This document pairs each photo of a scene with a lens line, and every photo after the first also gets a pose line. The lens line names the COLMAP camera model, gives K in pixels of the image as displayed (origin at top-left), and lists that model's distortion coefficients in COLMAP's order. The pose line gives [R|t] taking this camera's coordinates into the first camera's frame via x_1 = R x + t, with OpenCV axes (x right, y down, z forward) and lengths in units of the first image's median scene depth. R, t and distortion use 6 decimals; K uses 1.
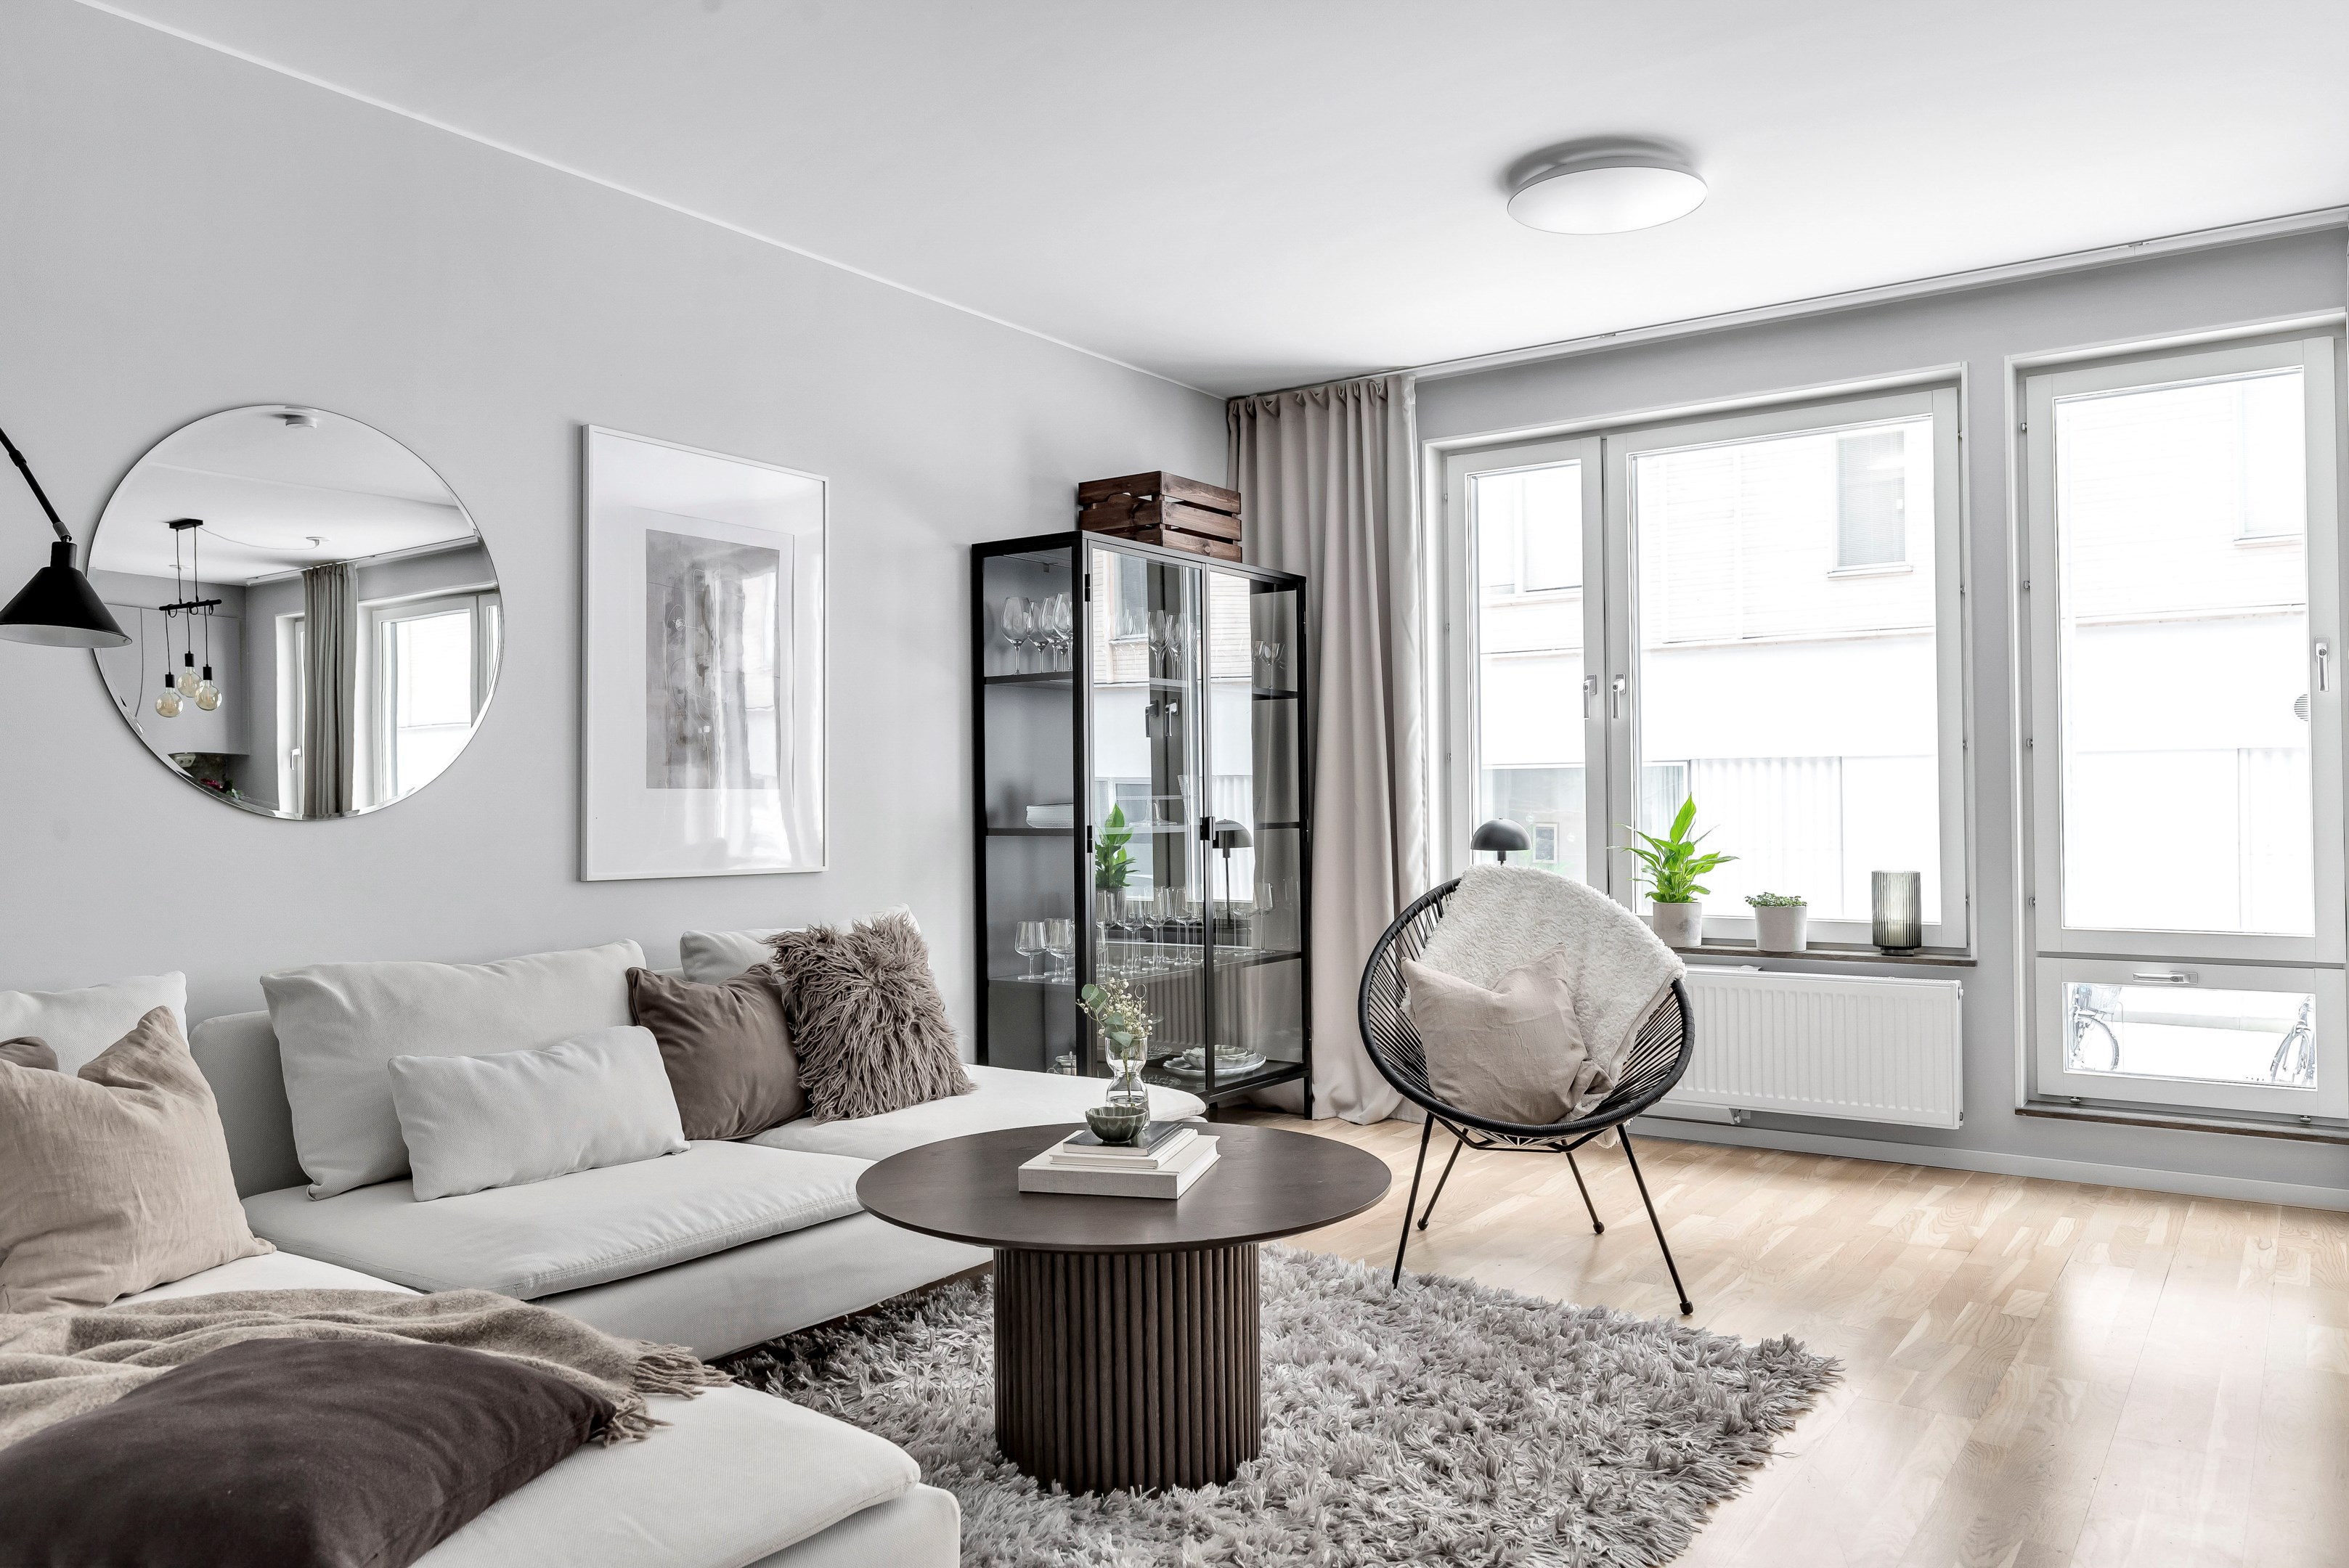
lens RADIAL K [[1712.3, 0, 1176.9], [0, 1712.3, 783.1], [0, 0, 1]] dist [-0.011409, 0.011153]
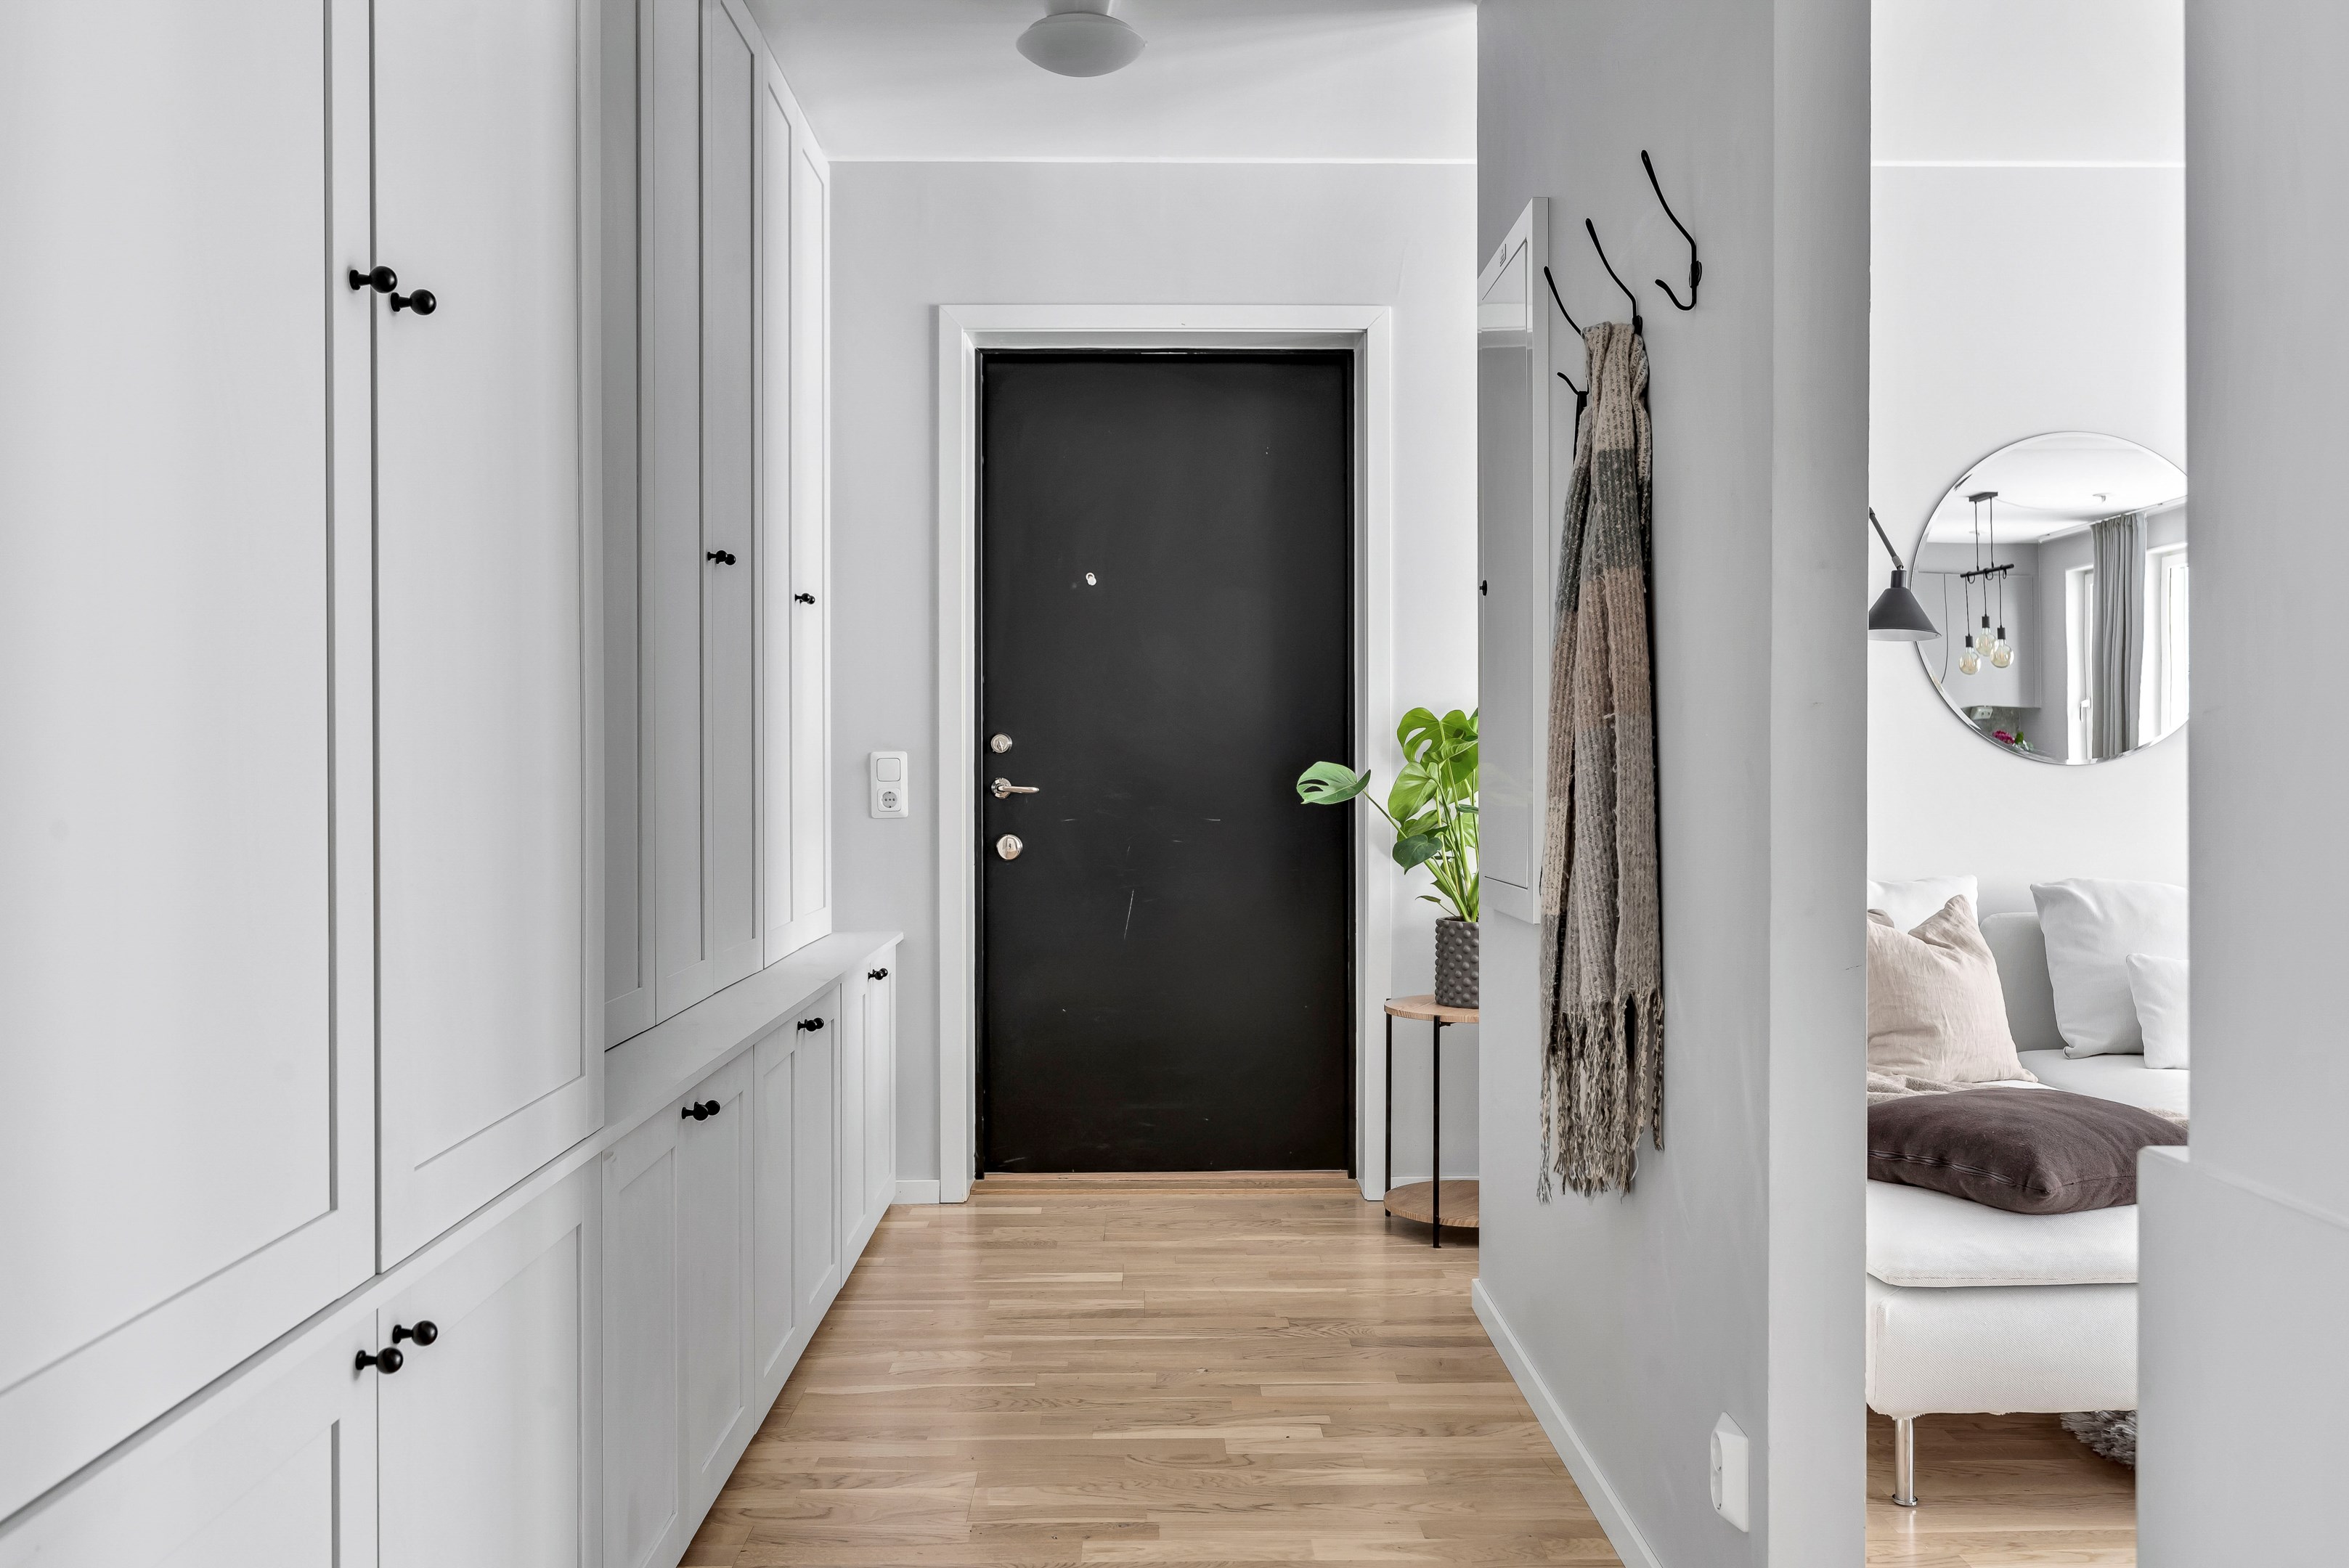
lens RADIAL K [[1712.3, 0, 1271.0], [0, 1712.3, 761.1], [0, 0, 1]] dist [-0.011409, 0.011153]
pose [[0.605553, 0.009300, -0.795750, 0.184831], [0.003215, 0.999895, 0.014132, -0.001987], [0.795798, -0.011116, 0.605460, -0.309125]]
